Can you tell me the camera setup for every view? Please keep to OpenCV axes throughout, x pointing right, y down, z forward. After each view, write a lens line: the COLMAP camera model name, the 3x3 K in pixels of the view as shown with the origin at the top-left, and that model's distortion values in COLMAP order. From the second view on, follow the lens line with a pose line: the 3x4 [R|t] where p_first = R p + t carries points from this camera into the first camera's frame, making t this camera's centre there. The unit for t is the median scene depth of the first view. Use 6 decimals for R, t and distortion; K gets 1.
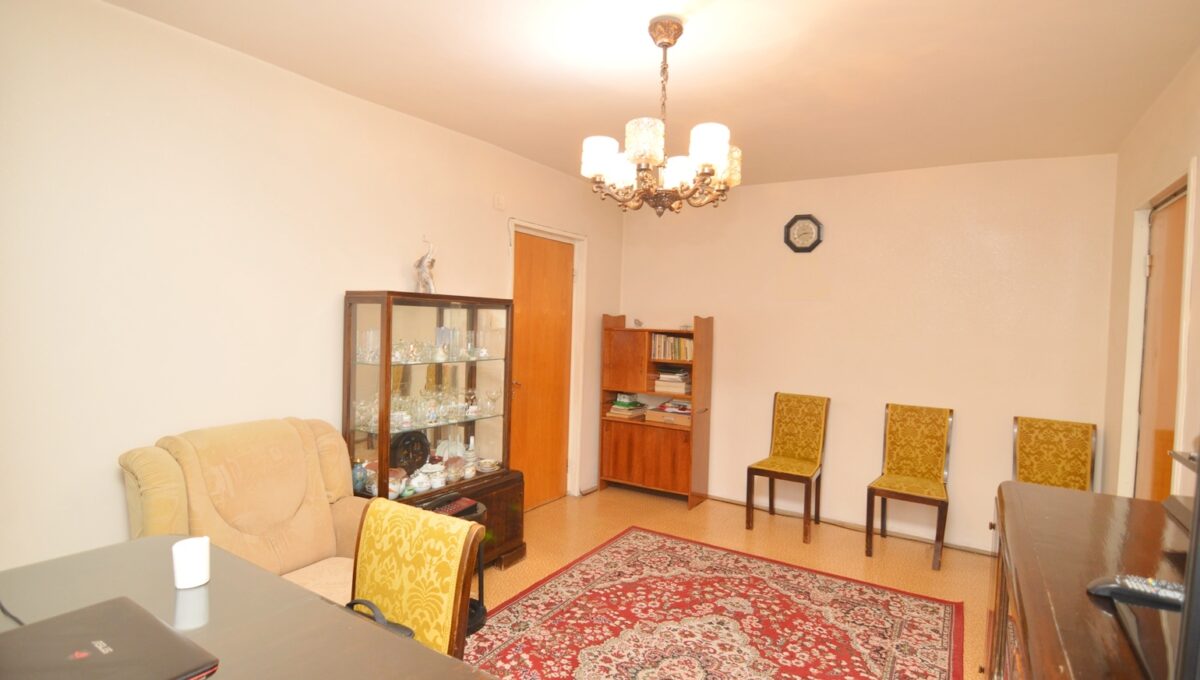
lens RADIAL K [[588.0, 0, 597.2], [0, 588.0, 338.0], [0, 0, 1]] dist [-0.001576, -0.015445]
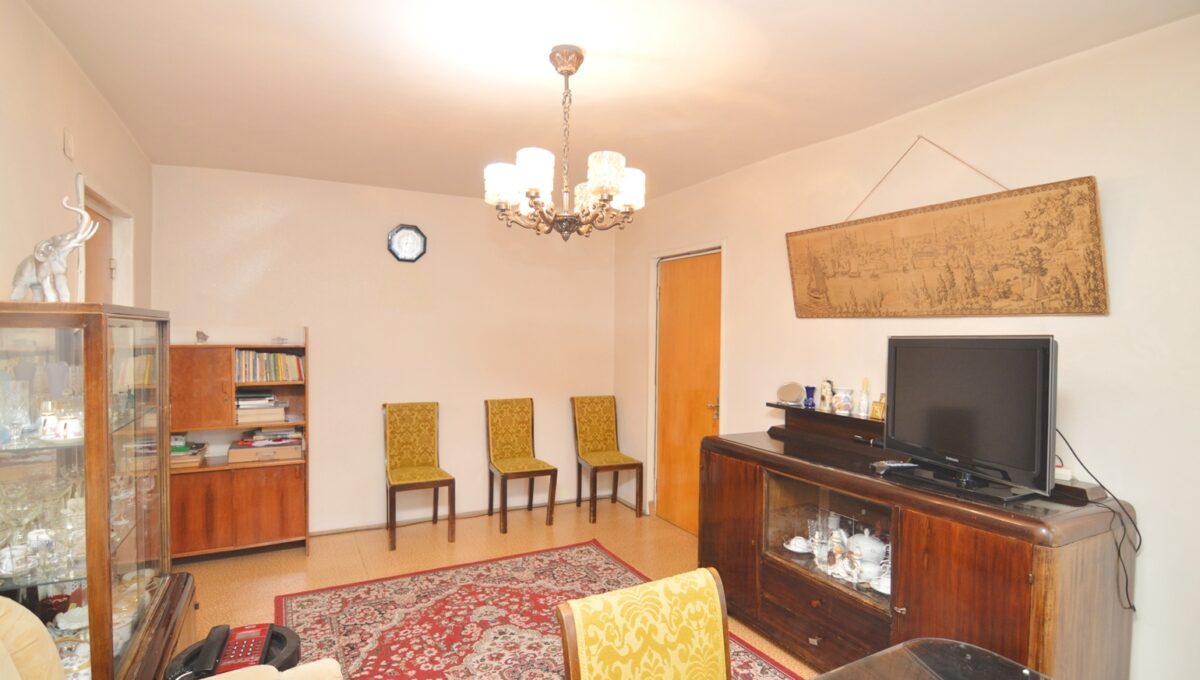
lens RADIAL K [[585.4, 0, 594.4], [0, 585.4, 343.2], [0, 0, 1]] dist [-0.000085, -0.014453]
pose [[0.503761, -0.044006, 0.862722, -0.481786], [0.033767, 0.998941, 0.031237, -0.035811], [-0.863183, 0.013396, 0.504714, 0.296106]]
